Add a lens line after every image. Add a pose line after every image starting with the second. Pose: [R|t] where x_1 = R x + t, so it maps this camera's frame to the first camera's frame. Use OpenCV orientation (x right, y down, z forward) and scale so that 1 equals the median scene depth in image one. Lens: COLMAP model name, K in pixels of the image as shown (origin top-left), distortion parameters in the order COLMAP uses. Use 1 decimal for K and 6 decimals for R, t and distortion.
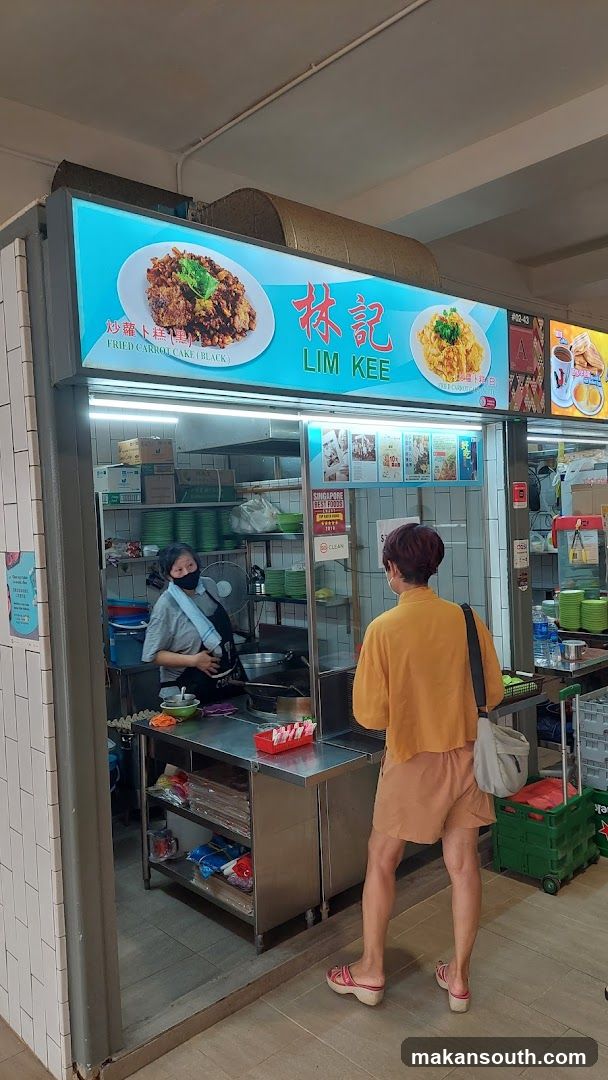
lens RADIAL K [[766.0, 0, 306.8], [0, 766.0, 543.3], [0, 0, 1]] dist [0.068870, -0.000815]
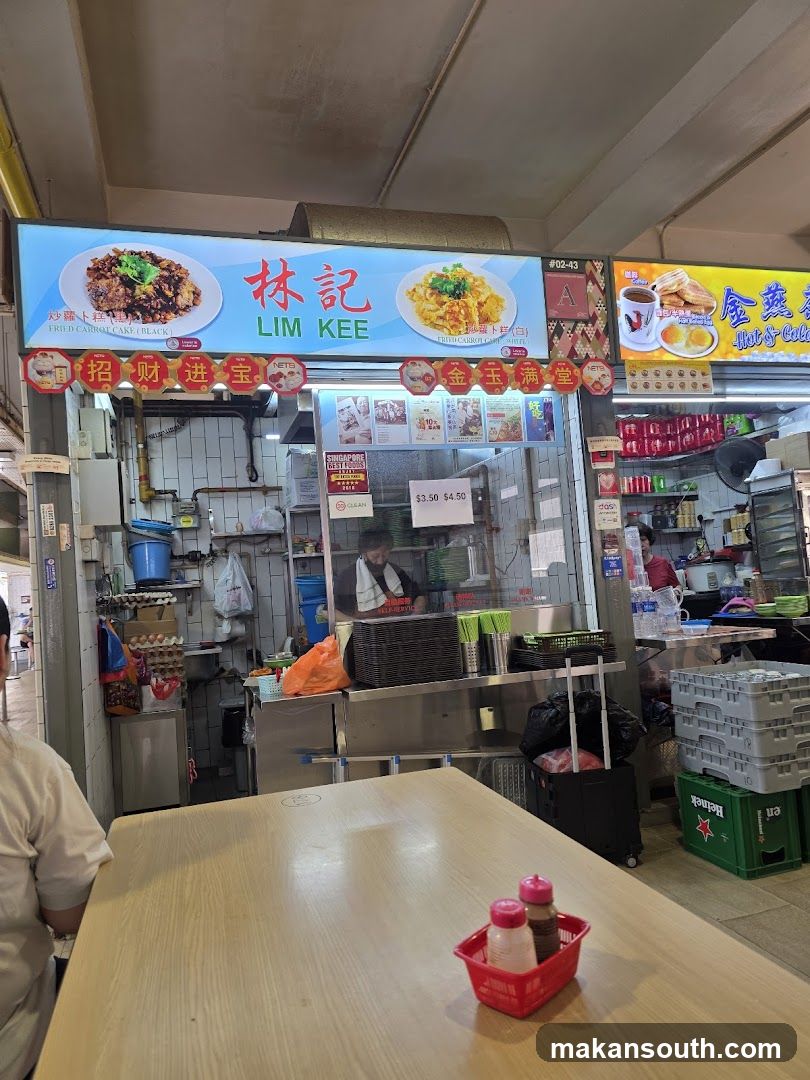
lens RADIAL K [[733.4, 0, 395.4], [0, 733.4, 556.6], [0, 0, 1]] dist [0.065348, -0.063600]
pose [[0.898492, -0.041145, -0.437058, 0.532098], [0.017128, 0.998126, -0.058753, 0.137737], [0.438656, 0.045303, 0.897512, 0.109401]]
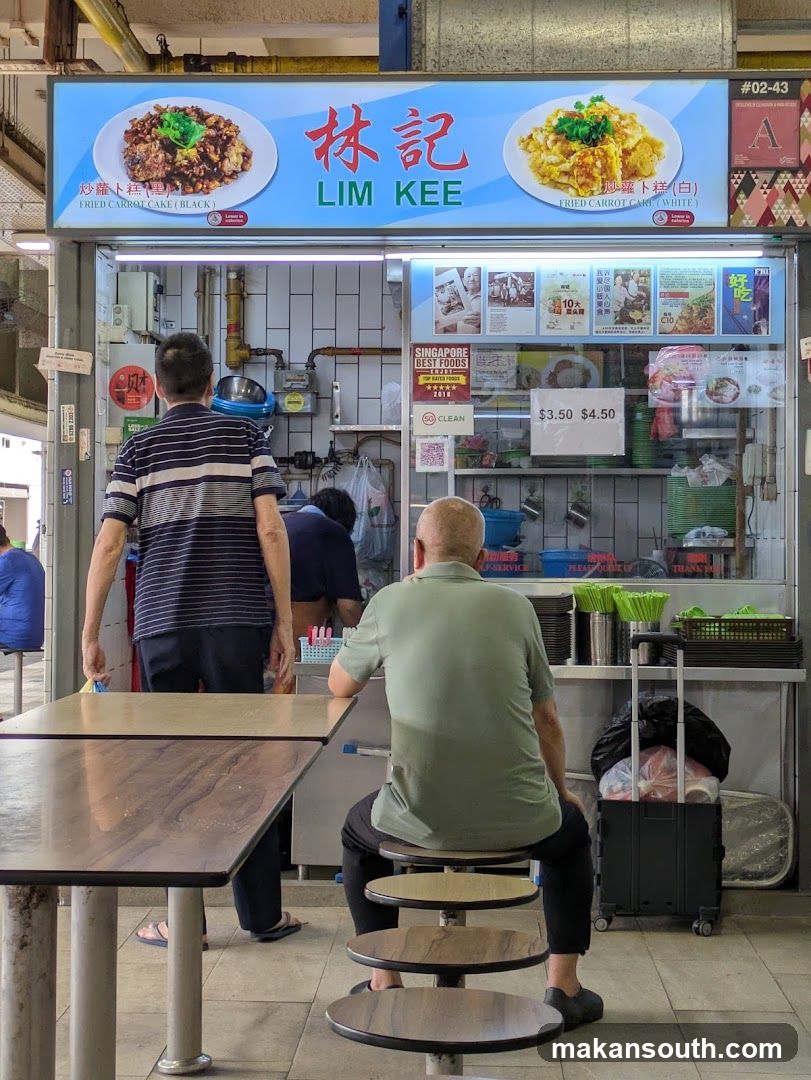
lens RADIAL K [[2146.8, 0, 351.5], [0, 2146.8, 536.4], [0, 0, 1]] dist [0.068401, -0.093355]
pose [[0.700069, 0.046203, -0.712579, 1.525068], [-0.066139, 0.997810, -0.000281, 0.131288], [0.711006, 0.047327, 0.701592, -0.593018]]
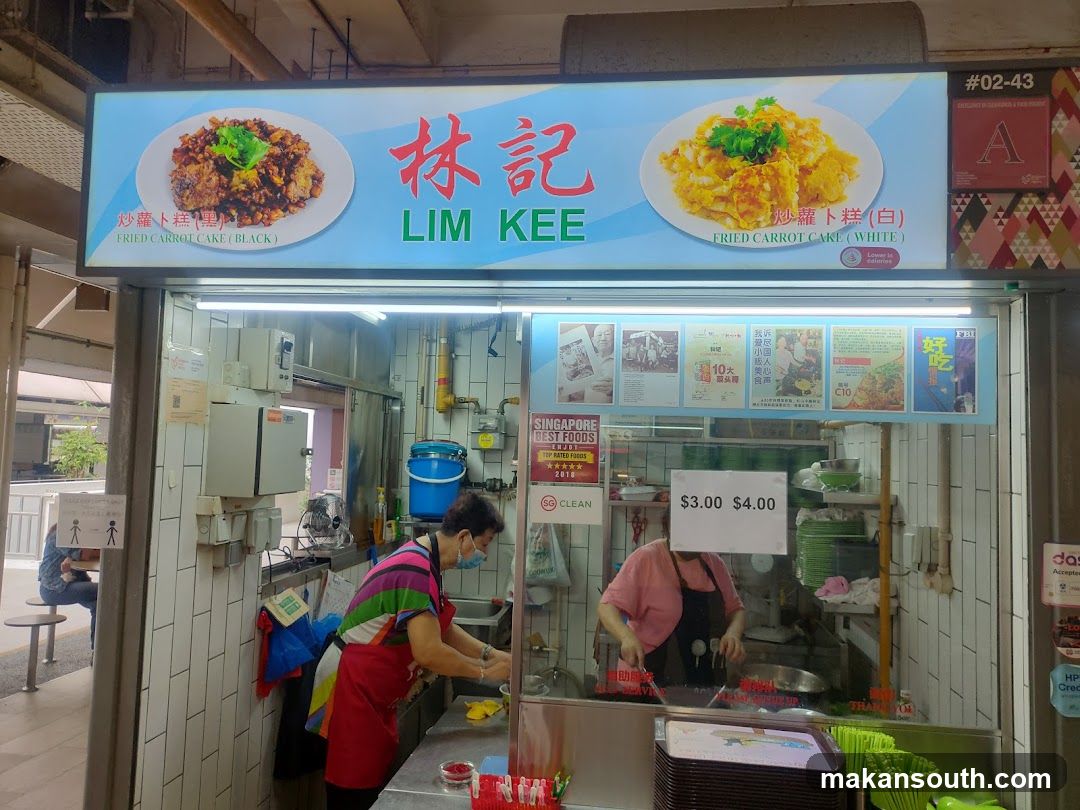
lens RADIAL K [[833.0, 0, 546.4], [0, 833.0, 402.2], [0, 0, 1]] dist [0.050056, -0.038293]
pose [[0.648129, 0.015729, -0.761368, 0.557977], [-0.089805, 0.994389, -0.055905, -0.039217], [0.756217, 0.104608, 0.645905, 0.518437]]
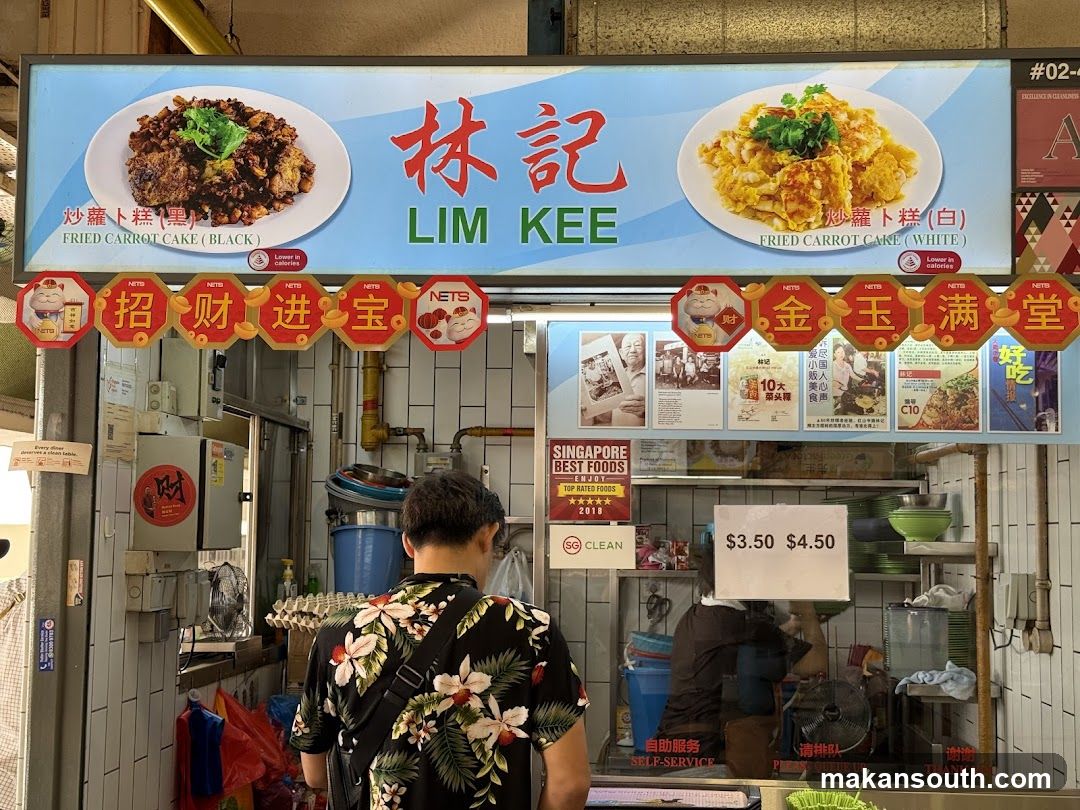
lens RADIAL K [[1509.8, 0, 552.6], [0, 1509.8, 411.2], [0, 0, 1]] dist [0.146645, -0.091550]
pose [[0.696065, -0.007916, -0.717935, 0.792944], [-0.072708, 0.994022, -0.081454, 0.000014], [0.714288, 0.108897, 0.691328, 0.214561]]
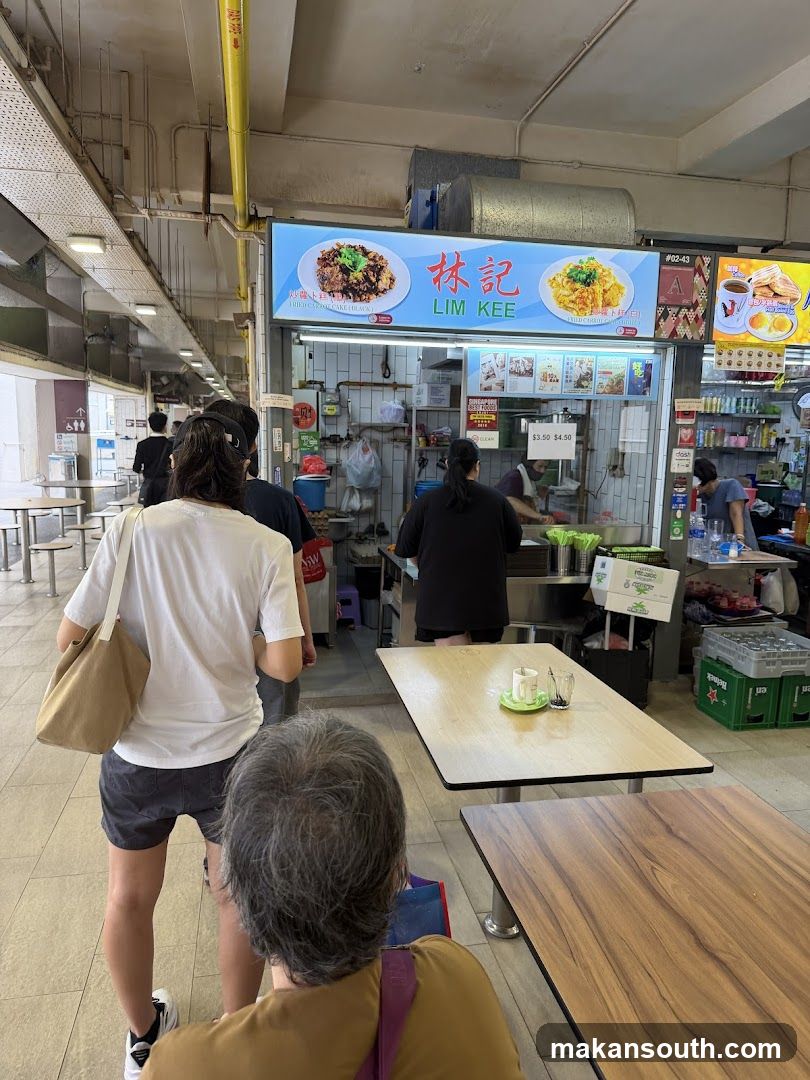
lens RADIAL K [[757.1, 0, 409.7], [0, 757.1, 547.0], [0, 0, 1]] dist [0.127438, -0.245310]
pose [[0.858130, 0.140260, -0.493902, 0.636285], [-0.081629, 0.986997, 0.138466, 0.019110], [0.506902, -0.078505, 0.858422, -0.290021]]
